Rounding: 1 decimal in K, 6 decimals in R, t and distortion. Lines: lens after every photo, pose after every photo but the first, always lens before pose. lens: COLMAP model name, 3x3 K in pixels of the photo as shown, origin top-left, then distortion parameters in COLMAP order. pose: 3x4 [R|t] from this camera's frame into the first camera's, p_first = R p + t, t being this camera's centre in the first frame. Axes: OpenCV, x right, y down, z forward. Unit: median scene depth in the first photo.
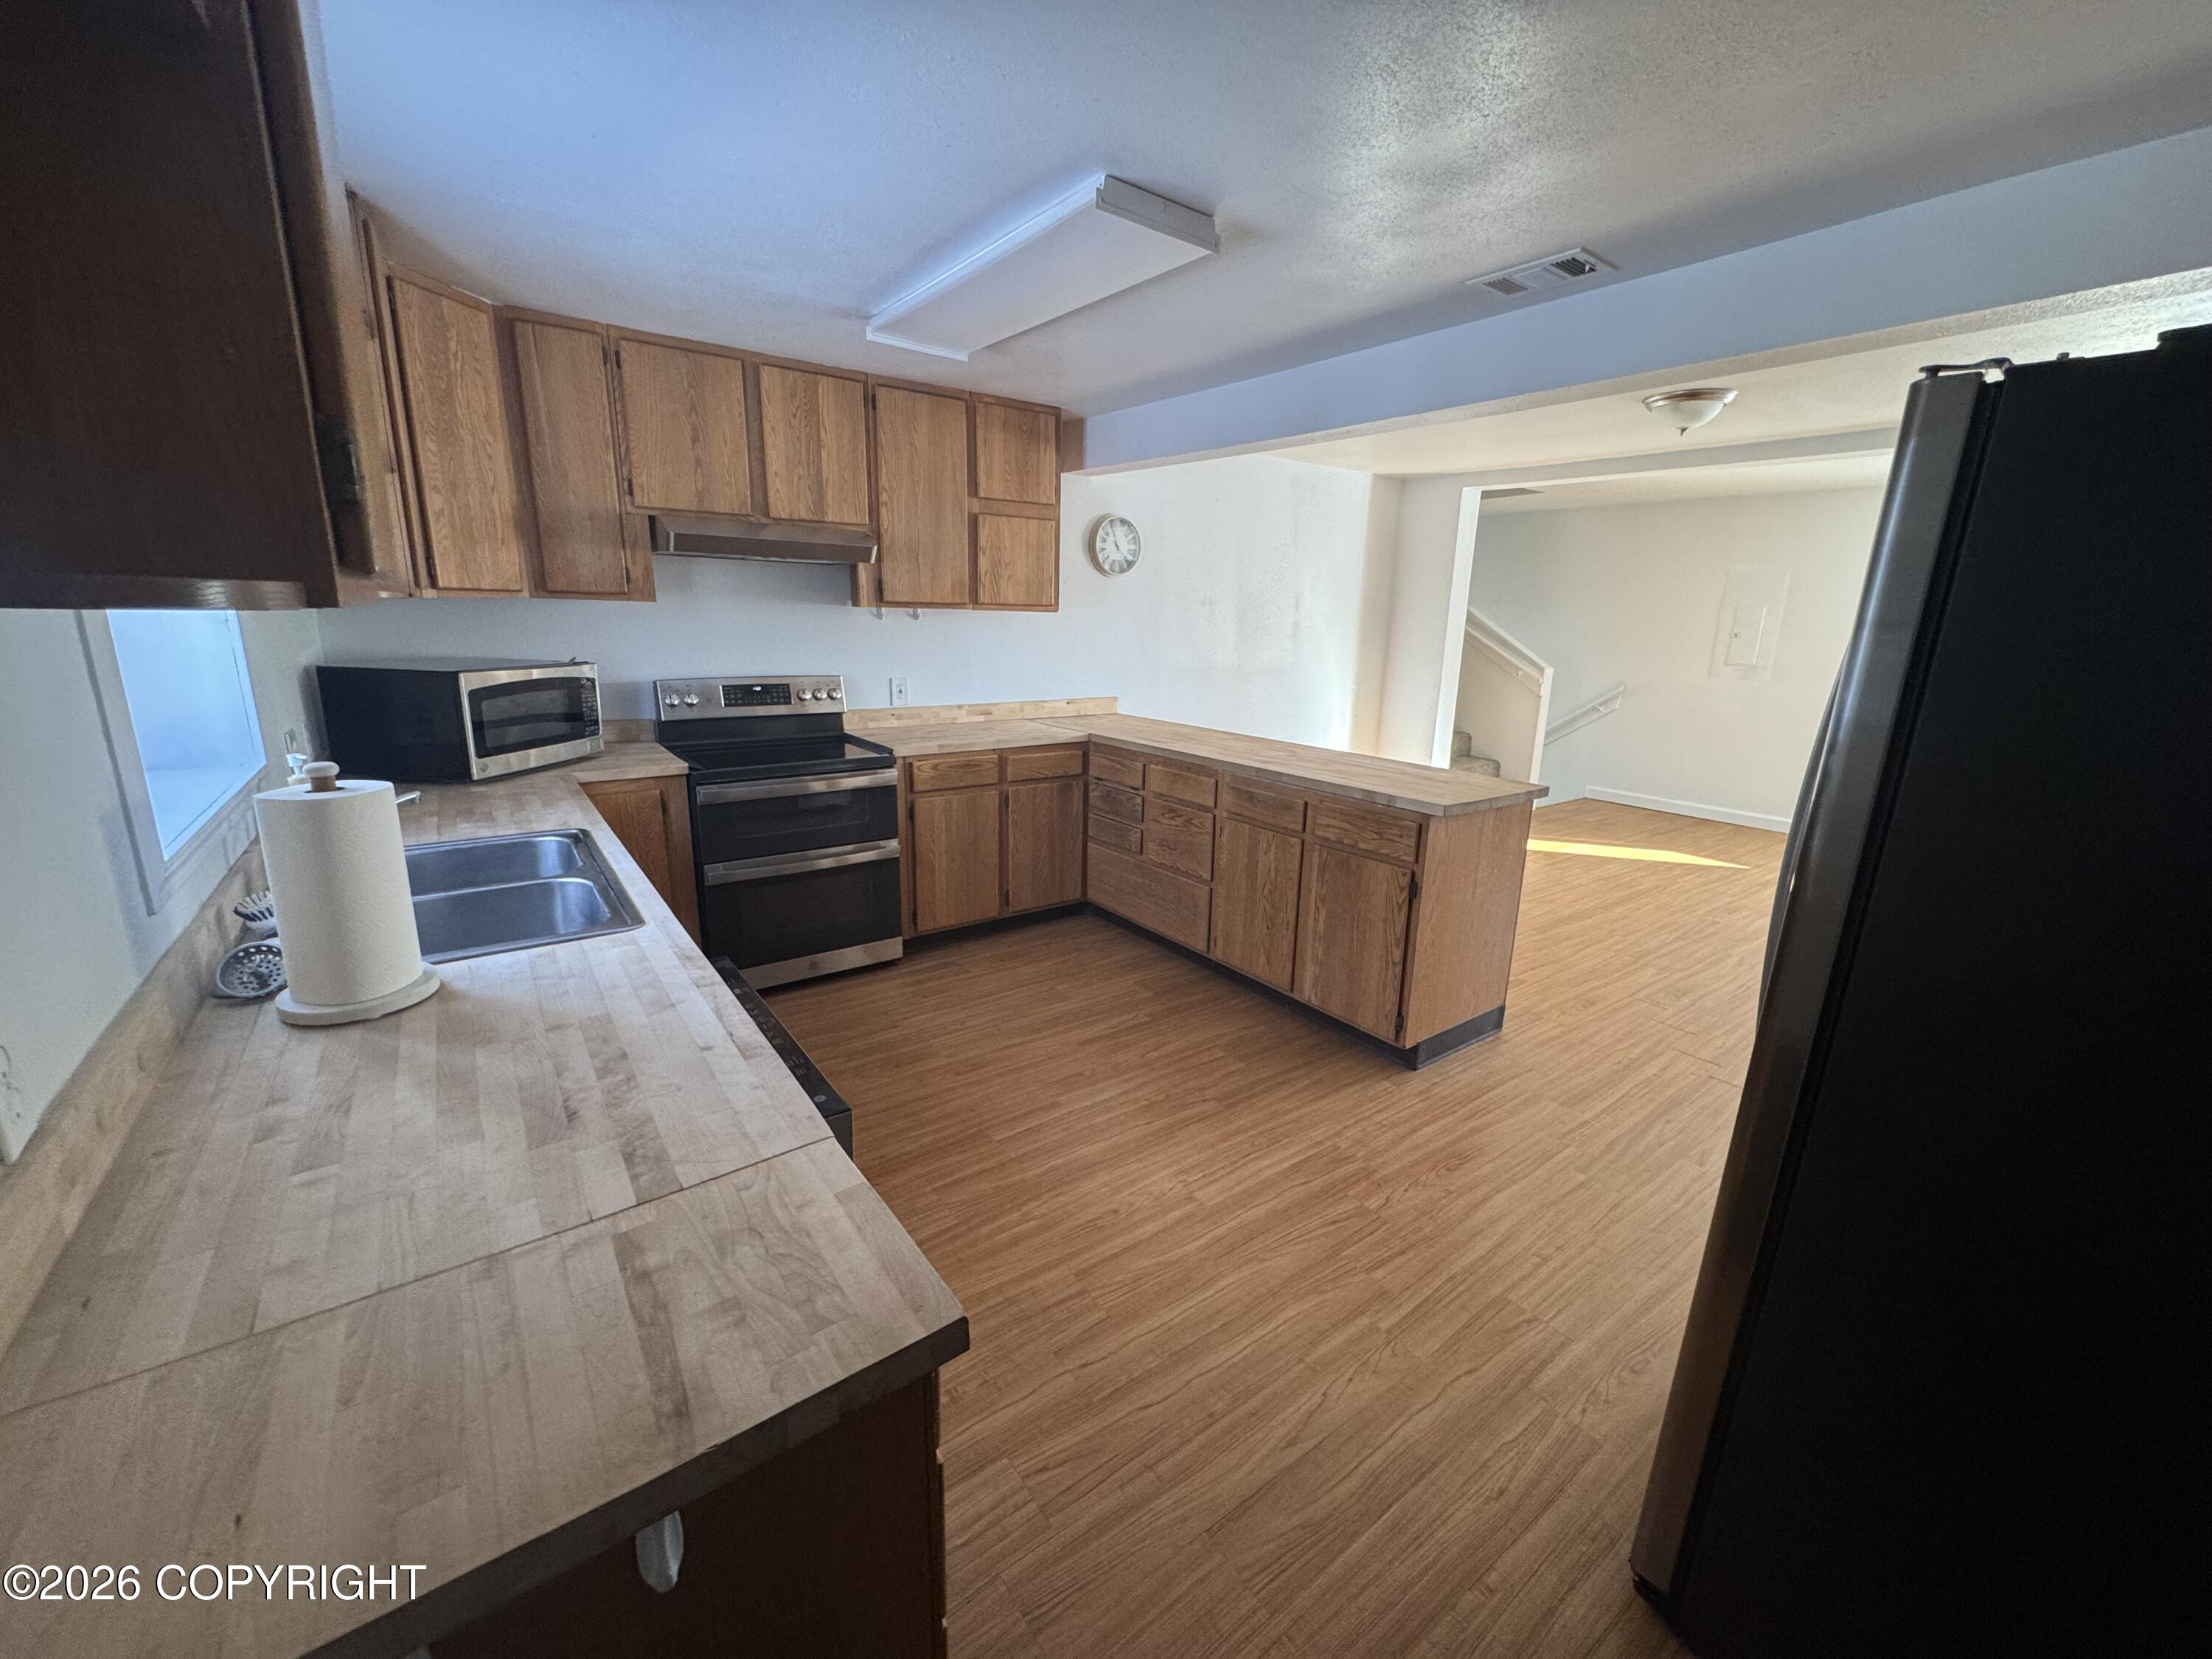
lens RADIAL K [[876.0, 0, 1105.5], [0, 876.0, 821.4], [0, 0, 1]] dist [-0.004091, -0.000386]
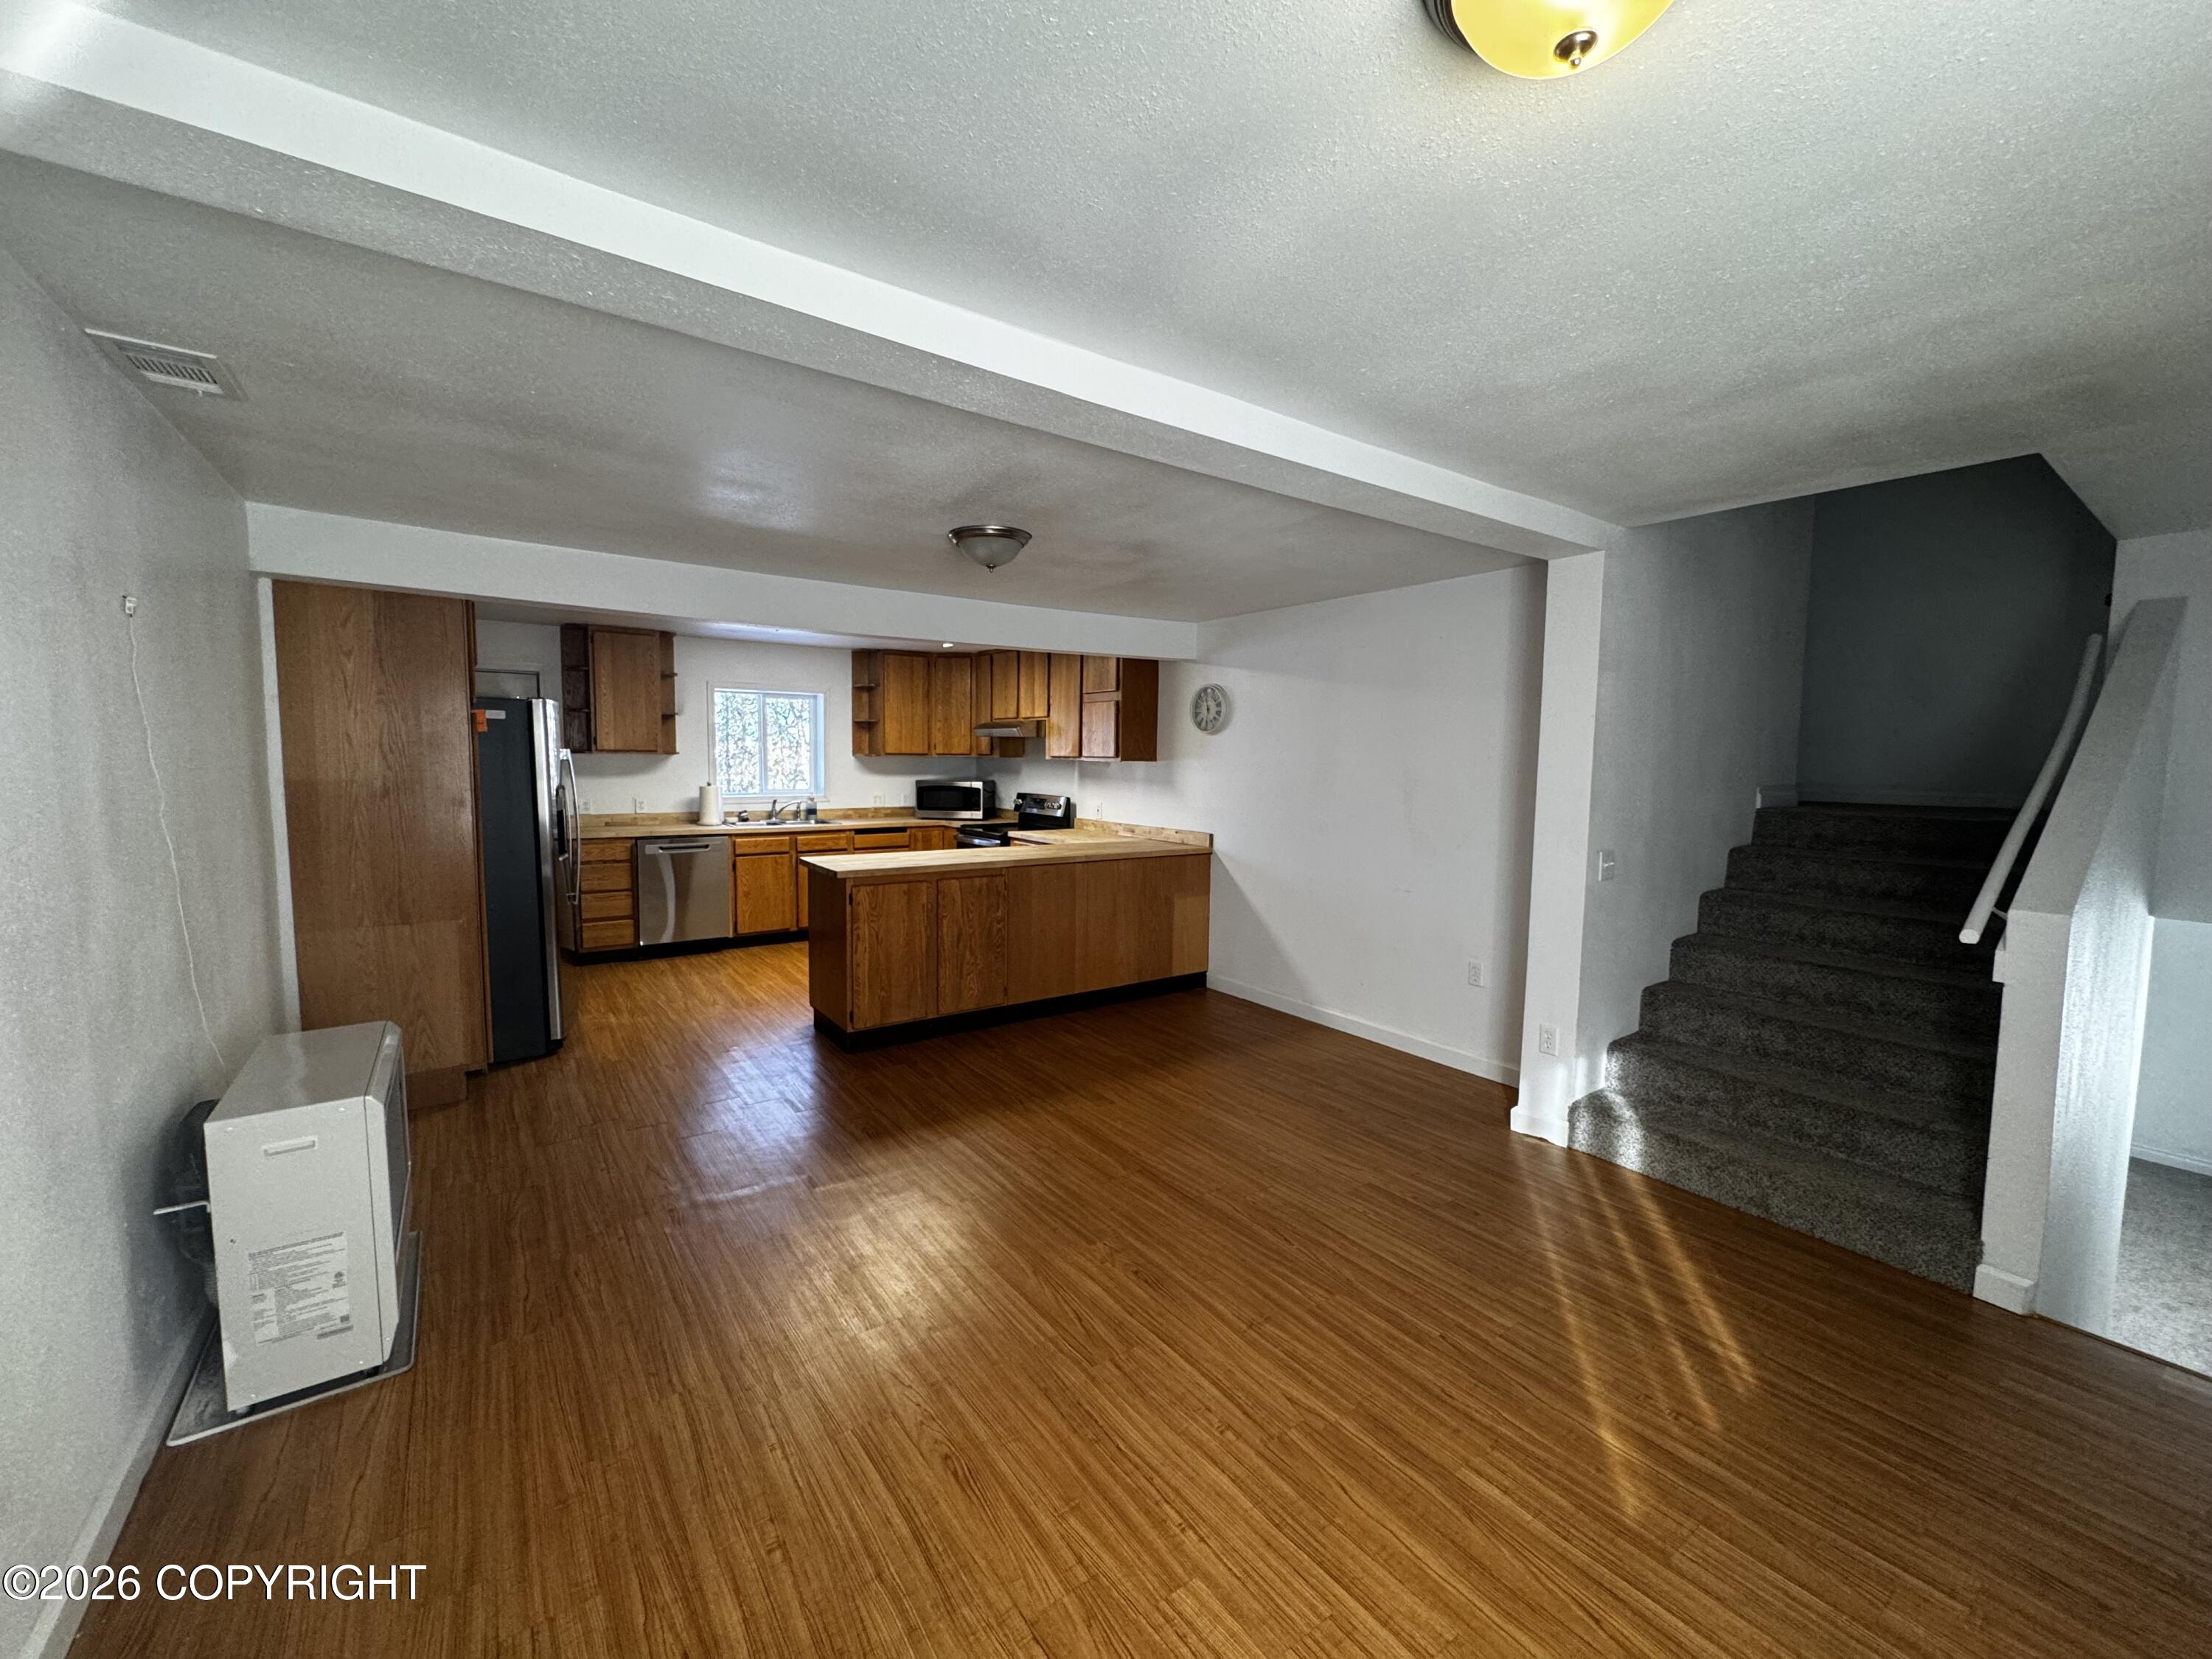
lens RADIAL K [[876.0, 0, 1113.4], [0, 876.0, 827.1], [0, 0, 1]] dist [-0.004091, -0.000386]
pose [[-0.008881, 0.058254, -0.998262, 1.863750], [-0.246686, 0.967320, 0.058642, -0.294489], [0.969055, 0.246778, 0.005780, 1.364099]]
